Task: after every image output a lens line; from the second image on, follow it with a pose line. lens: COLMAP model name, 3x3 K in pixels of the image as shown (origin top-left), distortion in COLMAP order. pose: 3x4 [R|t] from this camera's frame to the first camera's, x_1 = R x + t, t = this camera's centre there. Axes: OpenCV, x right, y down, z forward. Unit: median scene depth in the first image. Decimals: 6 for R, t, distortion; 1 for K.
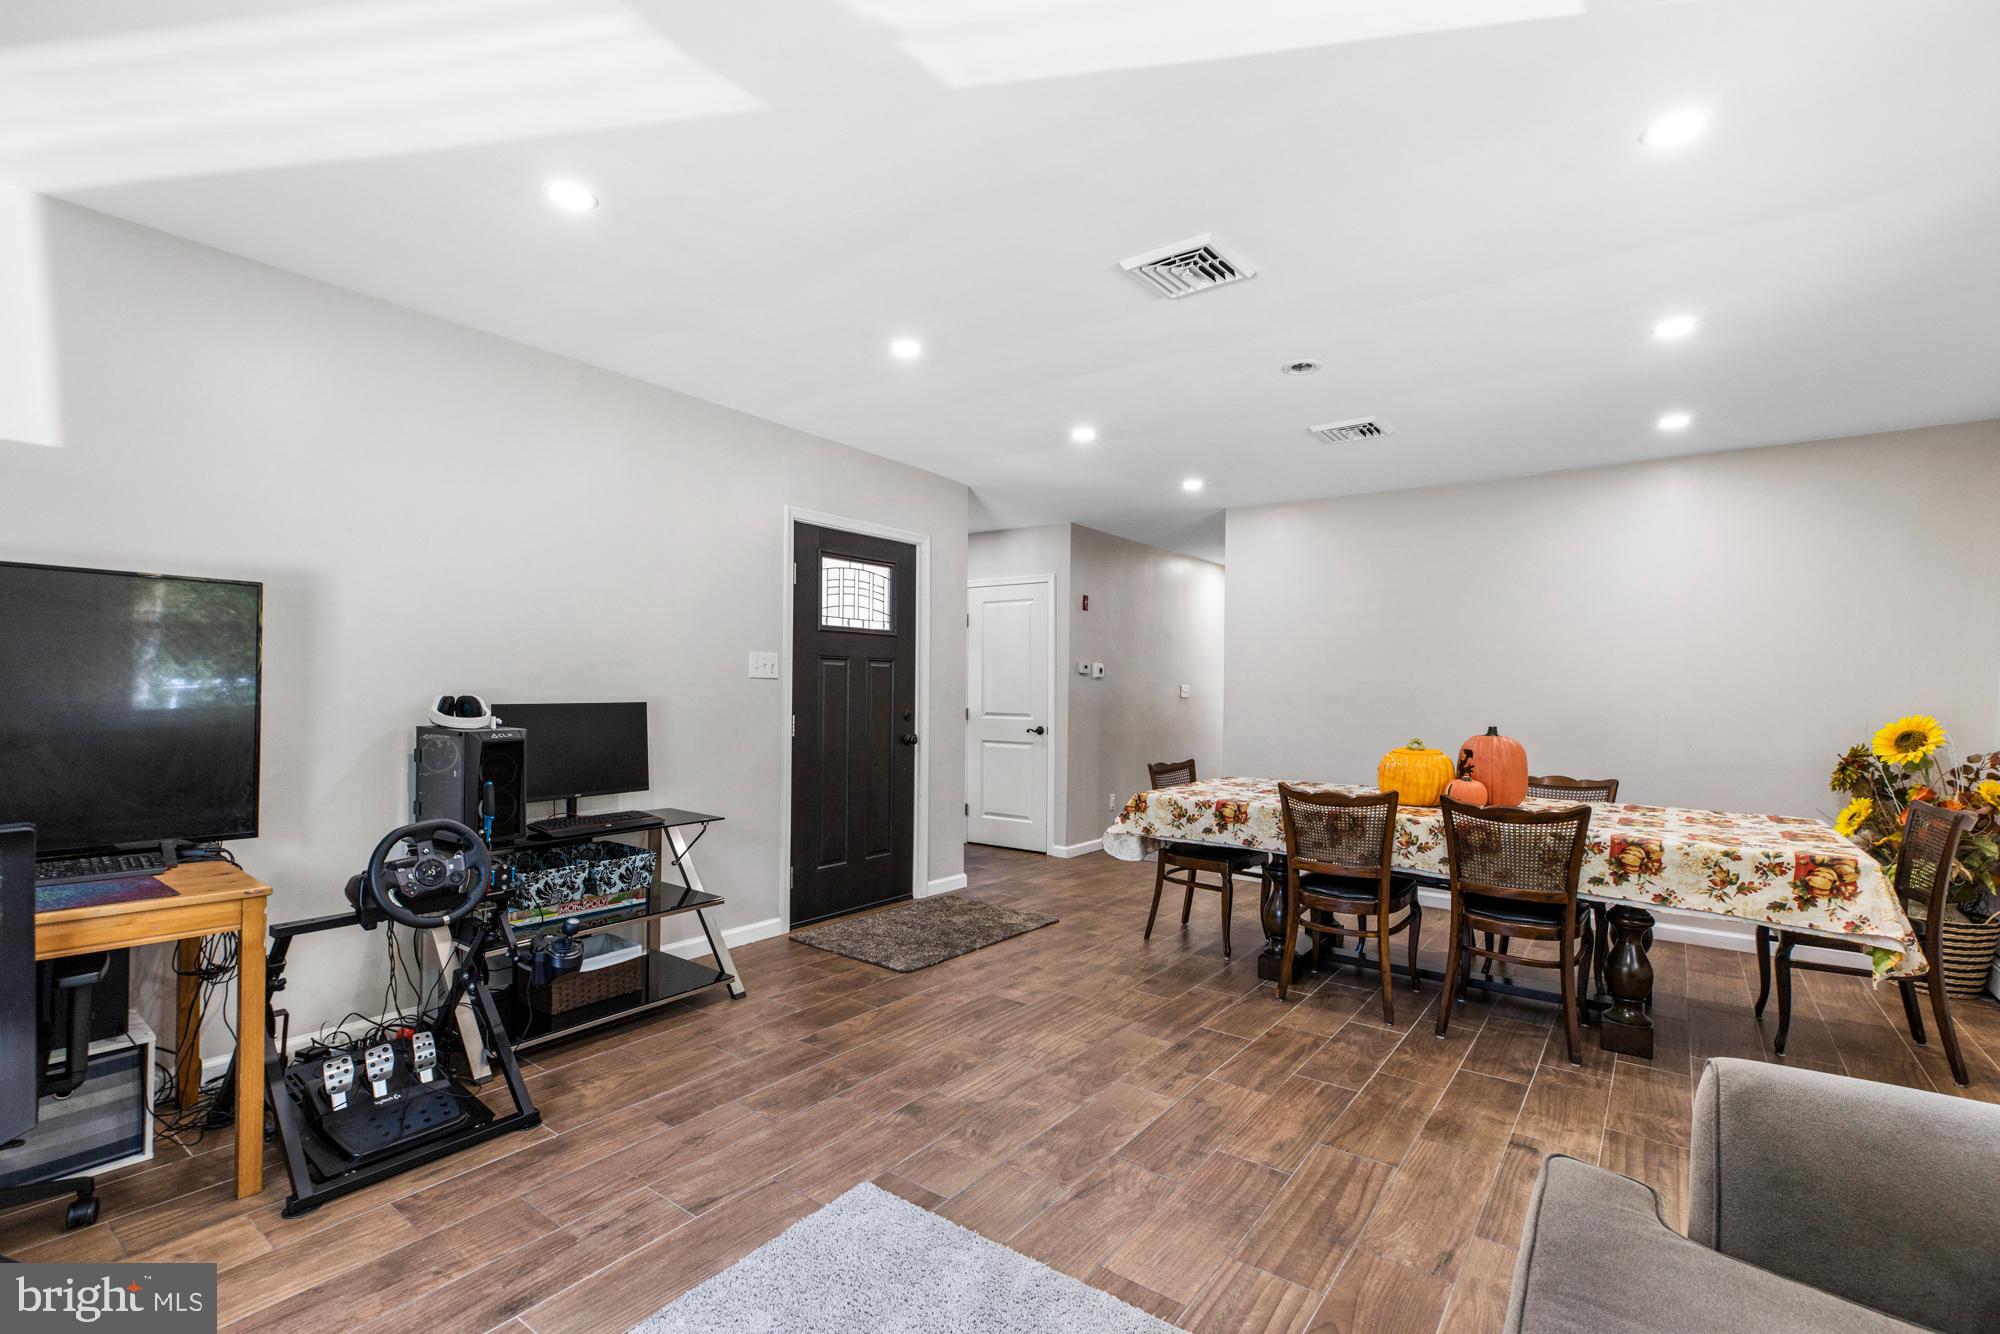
lens RADIAL K [[904.5, 0, 991.1], [0, 904.5, 672.2], [0, 0, 1]] dist [0.009618, 0.000114]
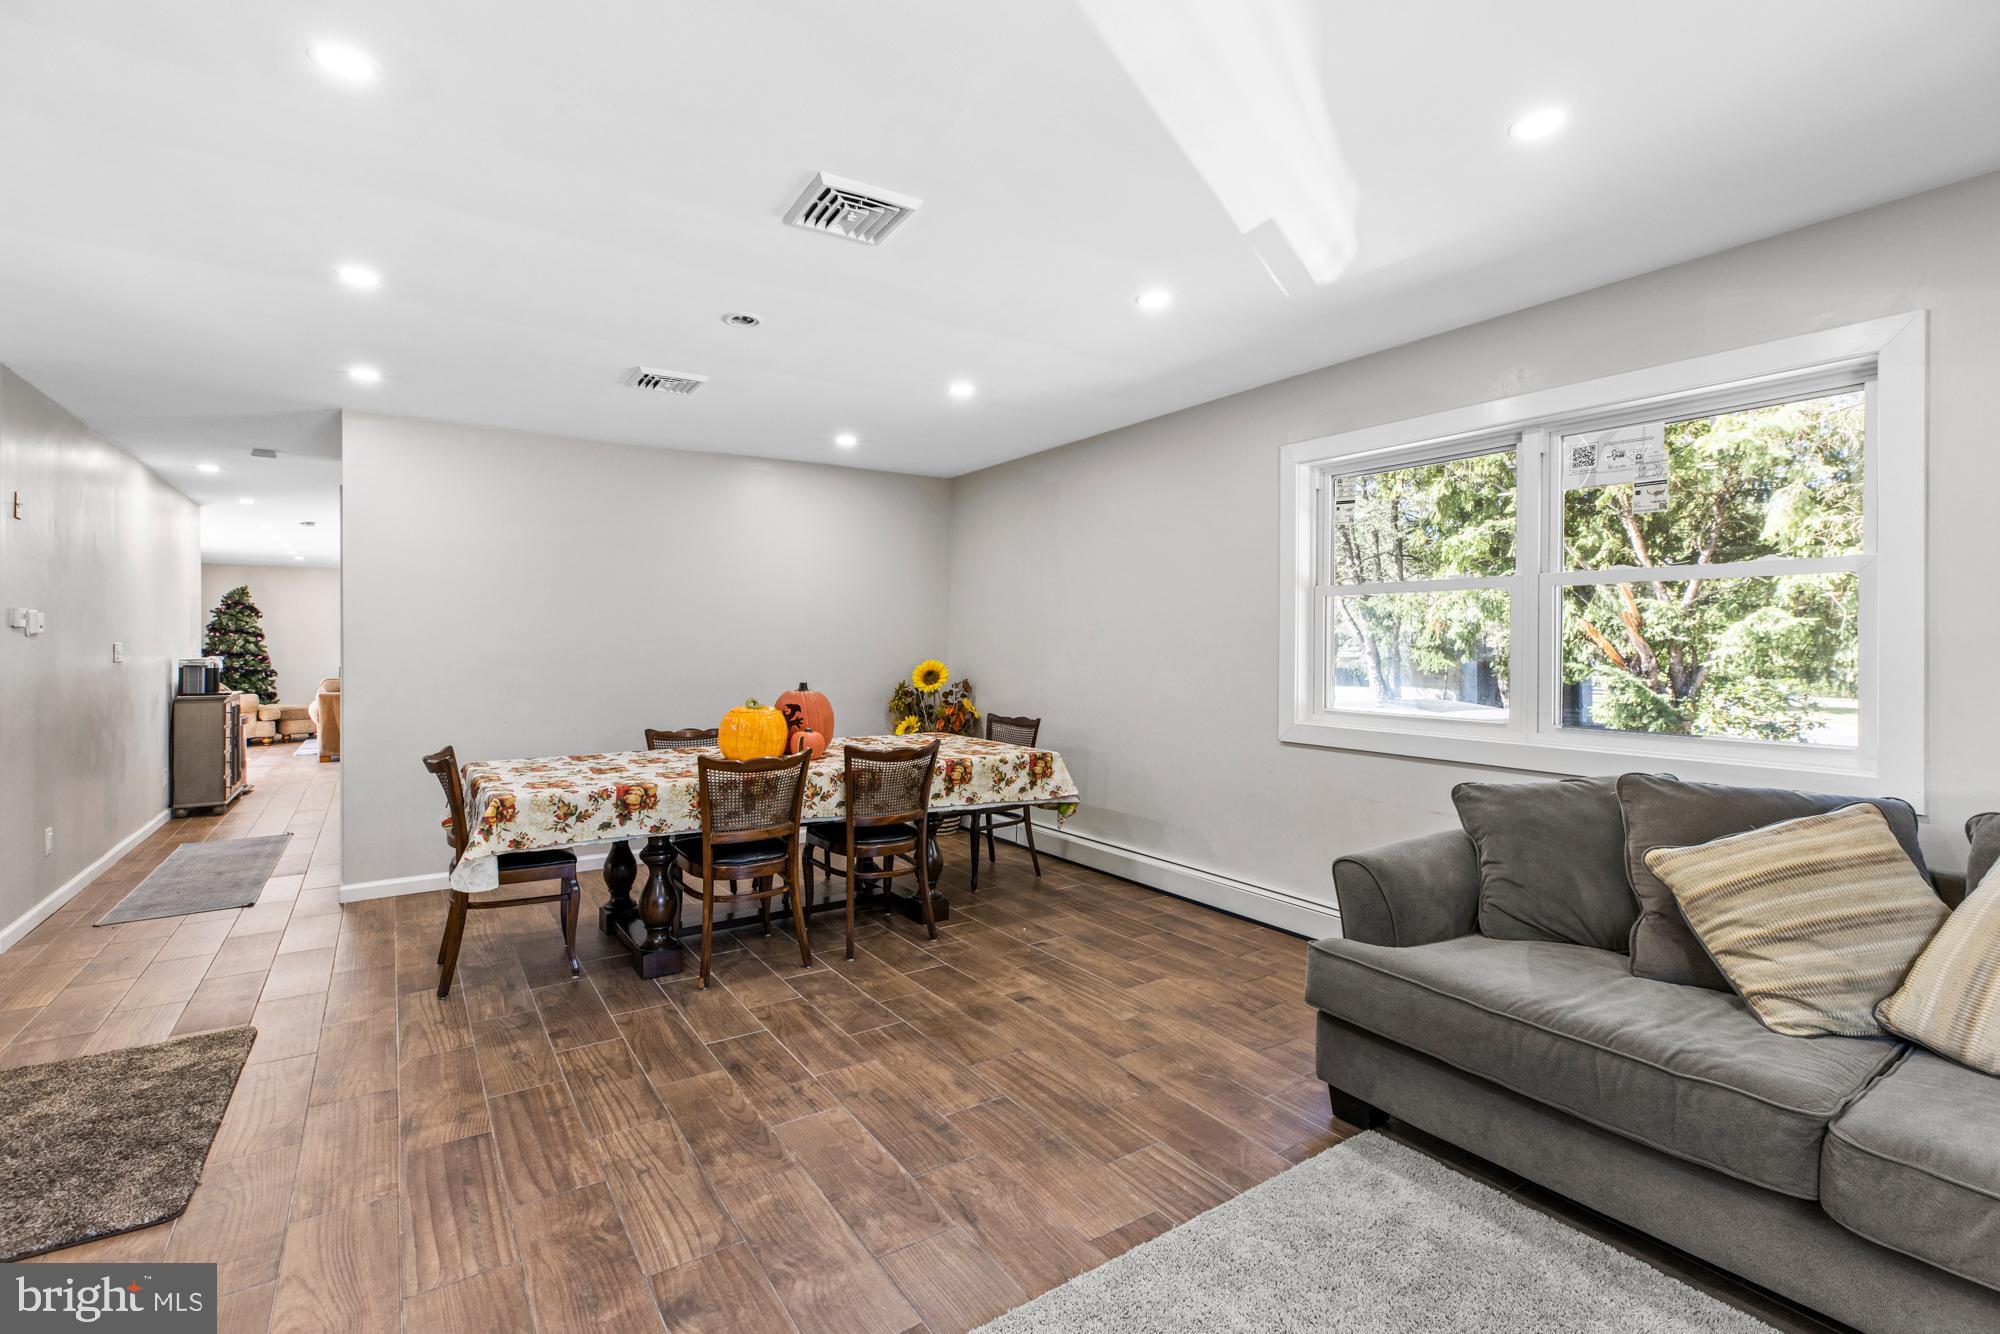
lens RADIAL K [[904.5, 0, 989.6], [0, 904.5, 657.7], [0, 0, 1]] dist [0.009618, 0.000114]
pose [[0.344930, -0.020640, 0.938401, -0.478542], [-0.004511, 0.999710, 0.023646, 0.000773], [-0.938617, -0.012389, 0.344737, 0.450164]]
